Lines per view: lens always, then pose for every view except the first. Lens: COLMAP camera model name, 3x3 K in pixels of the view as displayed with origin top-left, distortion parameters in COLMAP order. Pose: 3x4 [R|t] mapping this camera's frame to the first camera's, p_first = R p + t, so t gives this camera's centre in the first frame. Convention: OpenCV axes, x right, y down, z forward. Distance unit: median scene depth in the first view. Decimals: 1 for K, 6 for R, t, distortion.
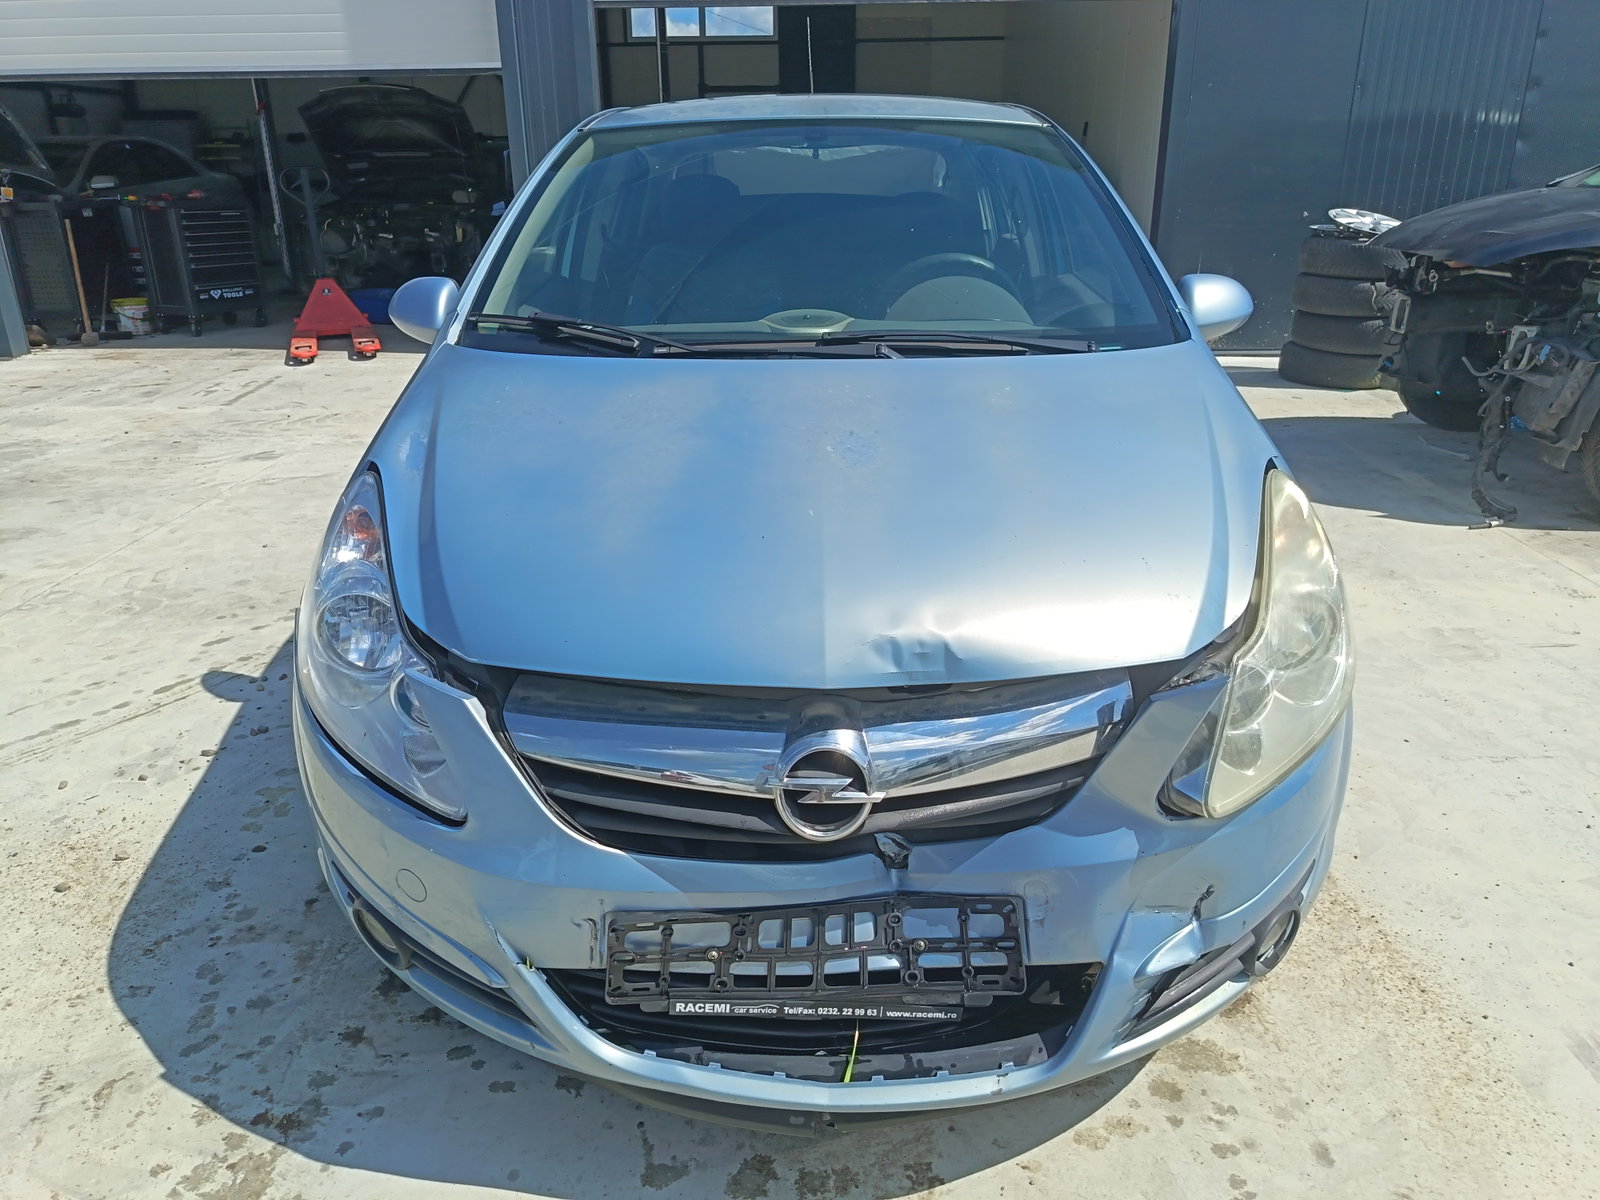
lens RADIAL K [[1121.3, 0, 797.4], [0, 1121.3, 599.8], [0, 0, 1]] dist [0.010440, -0.005496]
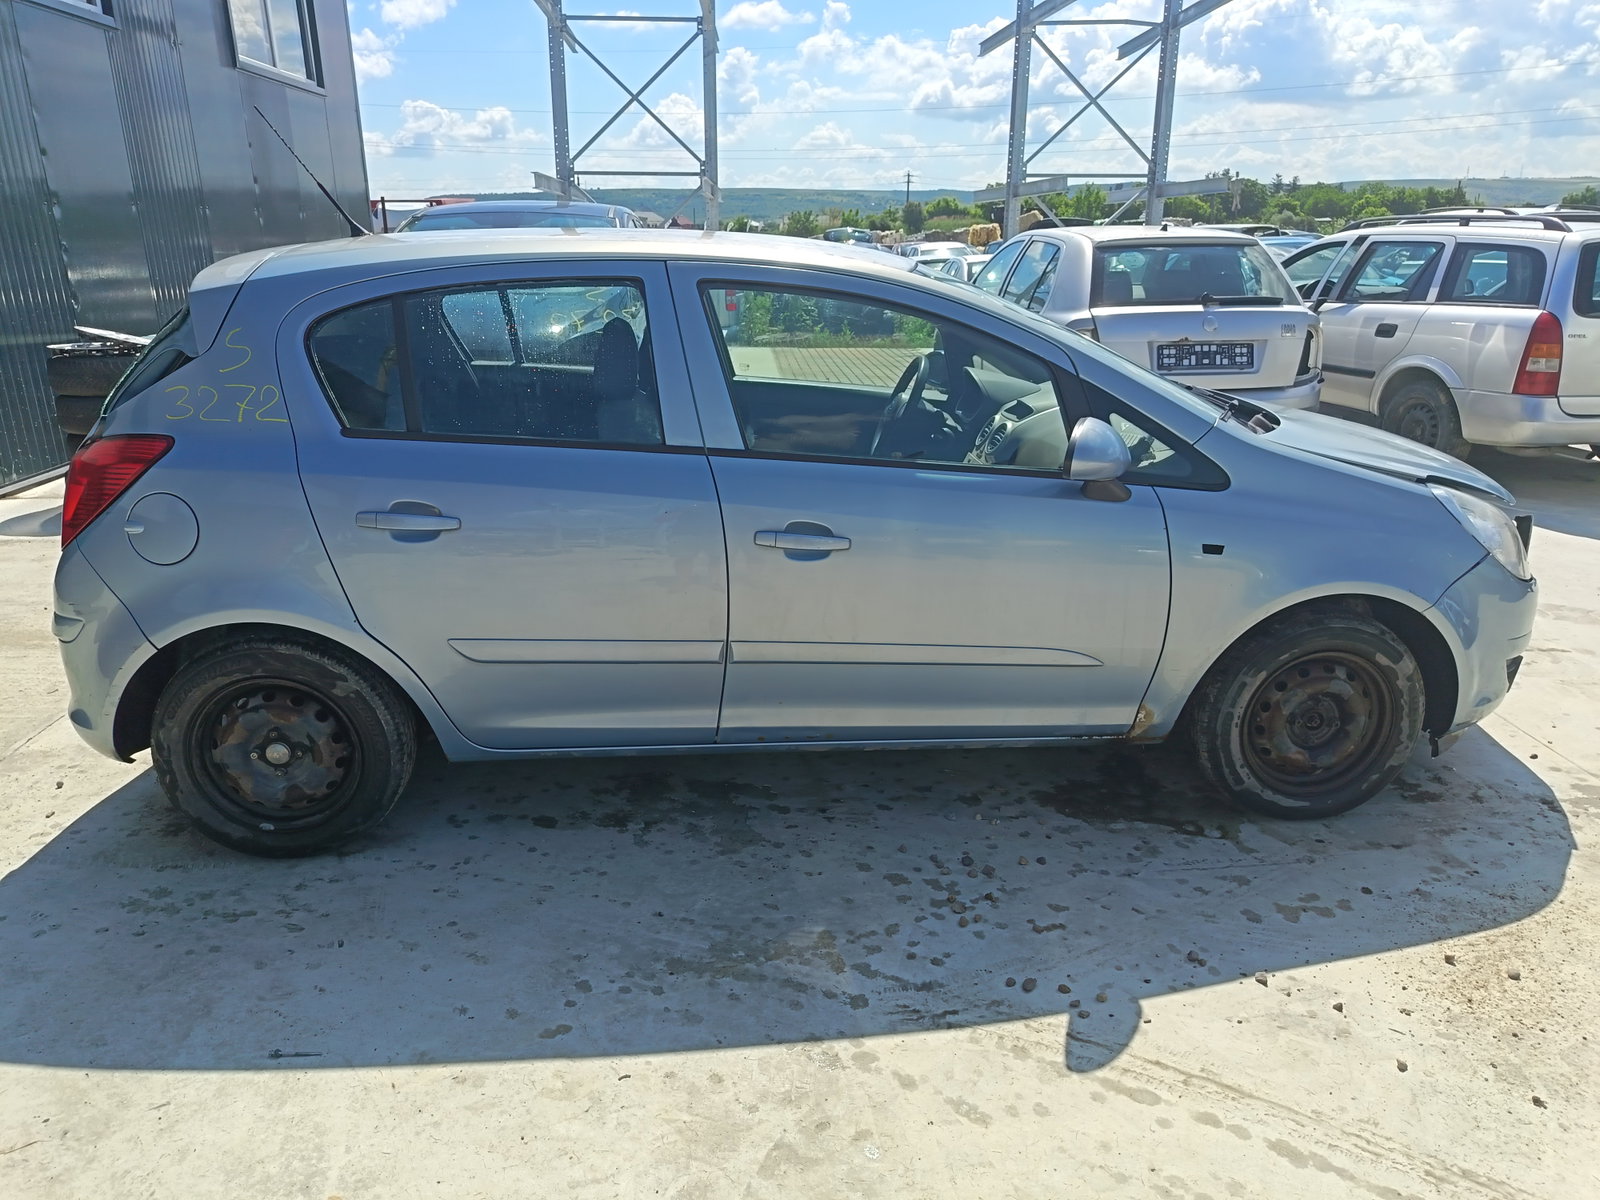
lens RADIAL K [[1121.3, 0, 797.7], [0, 1121.3, 601.6], [0, 0, 1]] dist [0.010440, -0.005496]
pose [[-0.080395, -0.304187, 0.949214, -1.272722], [0.366161, 0.876702, 0.311962, -0.537910], [-0.927072, 0.372645, 0.040899, 1.230344]]
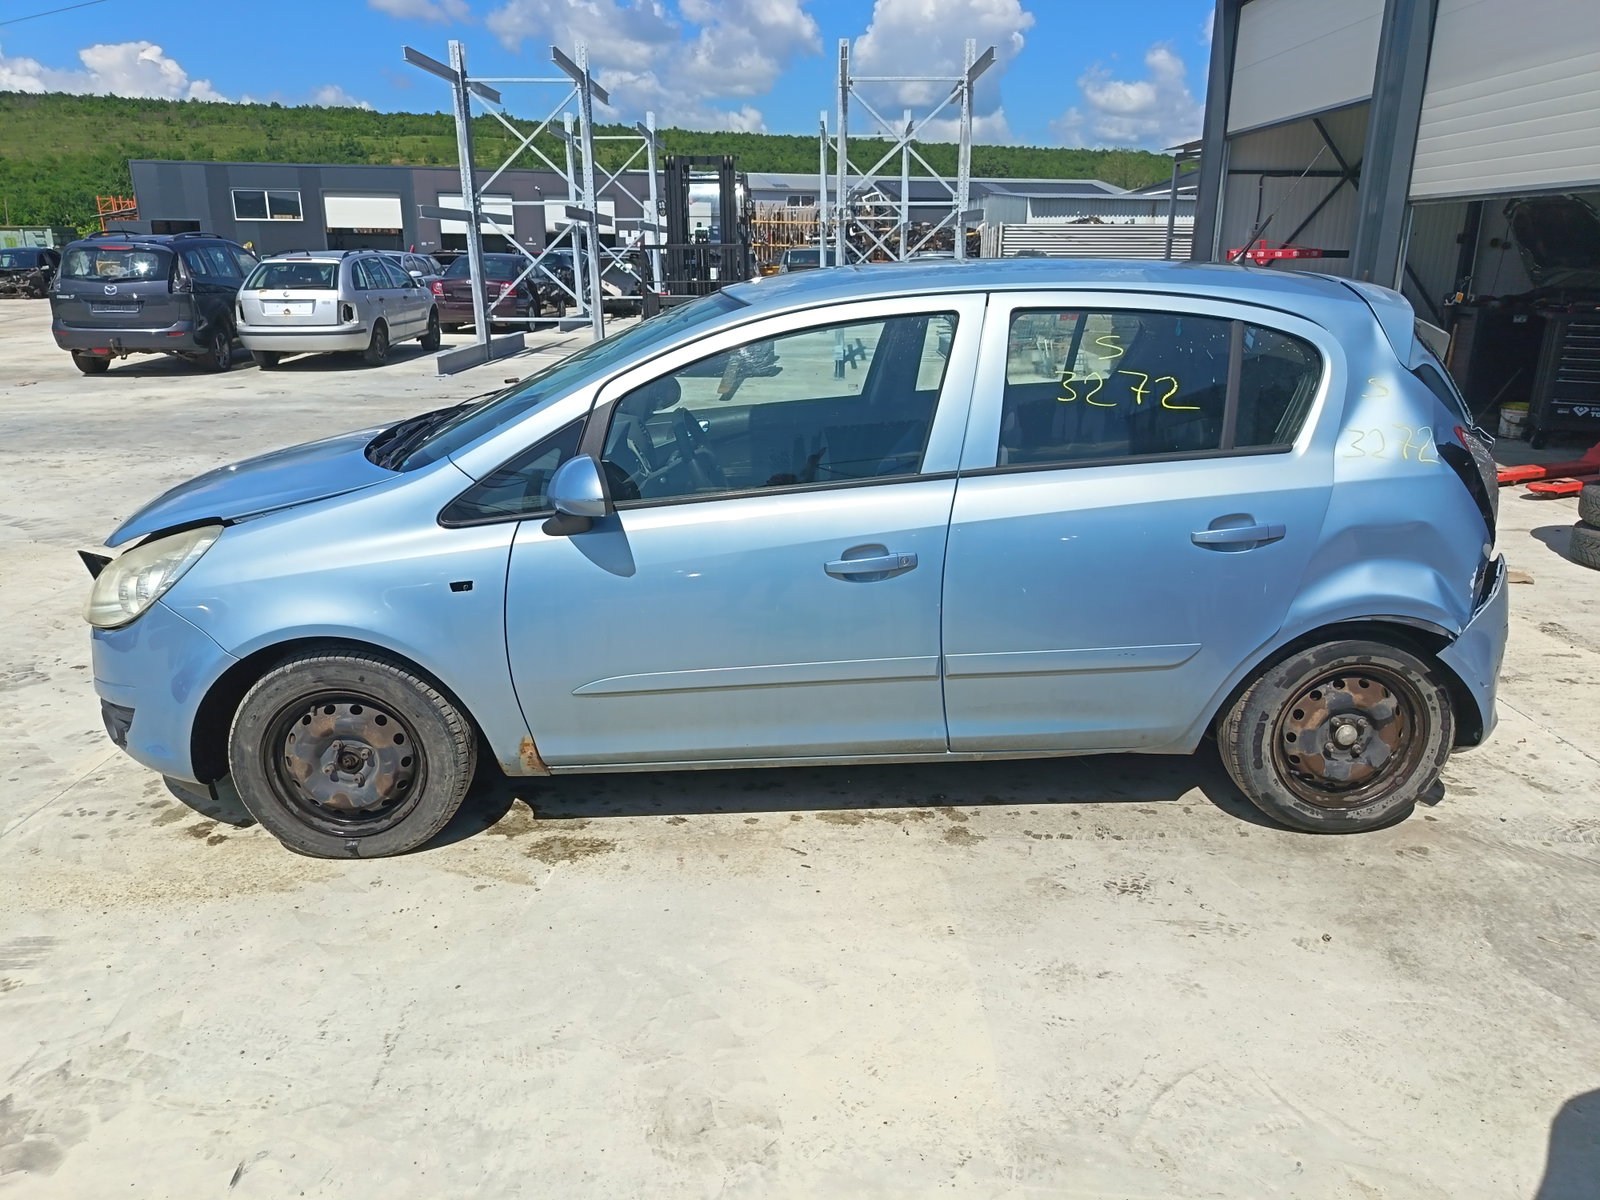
lens RADIAL K [[1121.3, 0, 801.4], [0, 1121.3, 601.8], [0, 0, 1]] dist [0.010440, -0.005496]
pose [[0.041366, 0.307460, -0.950662, 1.343002], [-0.363785, 0.890802, 0.272271, -0.504515], [0.930564, 0.334574, 0.148698, 1.043447]]
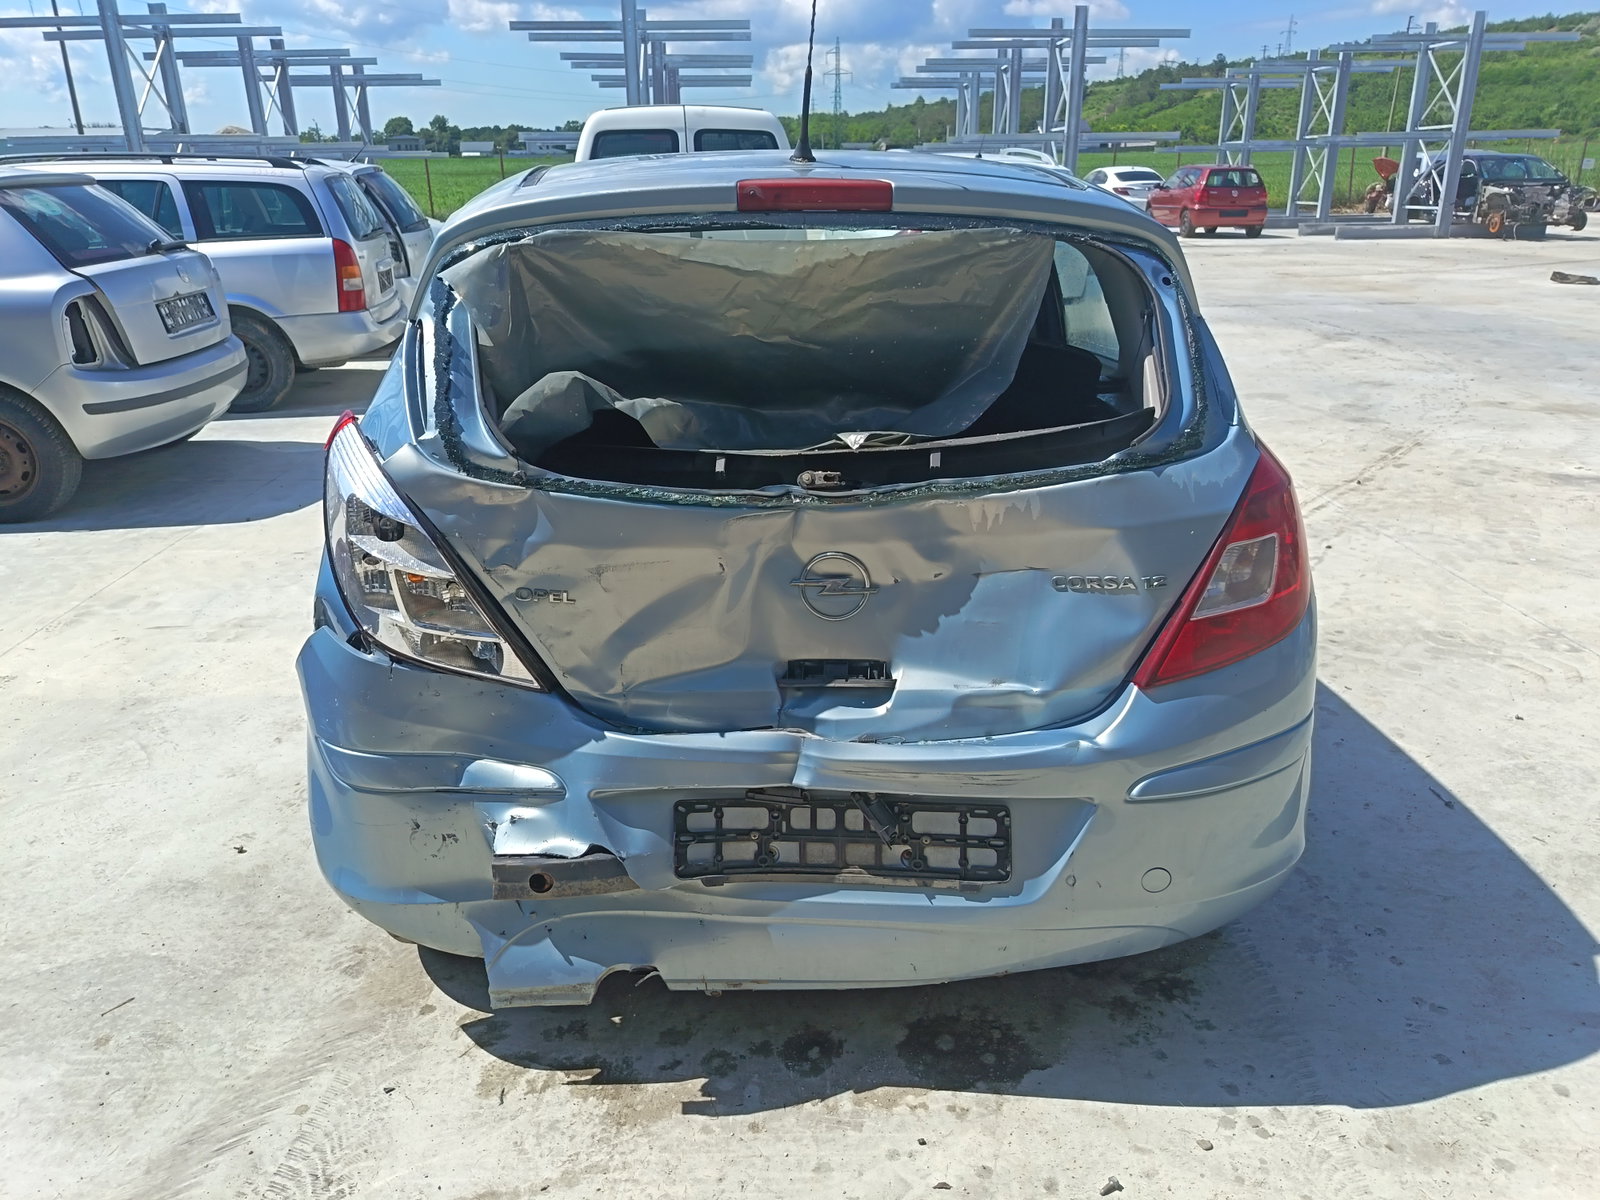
lens RADIAL K [[1121.3, 0, 798.3], [0, 1121.3, 598.5], [0, 0, 1]] dist [0.010440, -0.005496]
pose [[-0.997110, 0.044014, -0.061918, 0.084947], [-0.009566, 0.735831, 0.677098, -0.976957], [0.075363, 0.675733, -0.733284, 2.322759]]
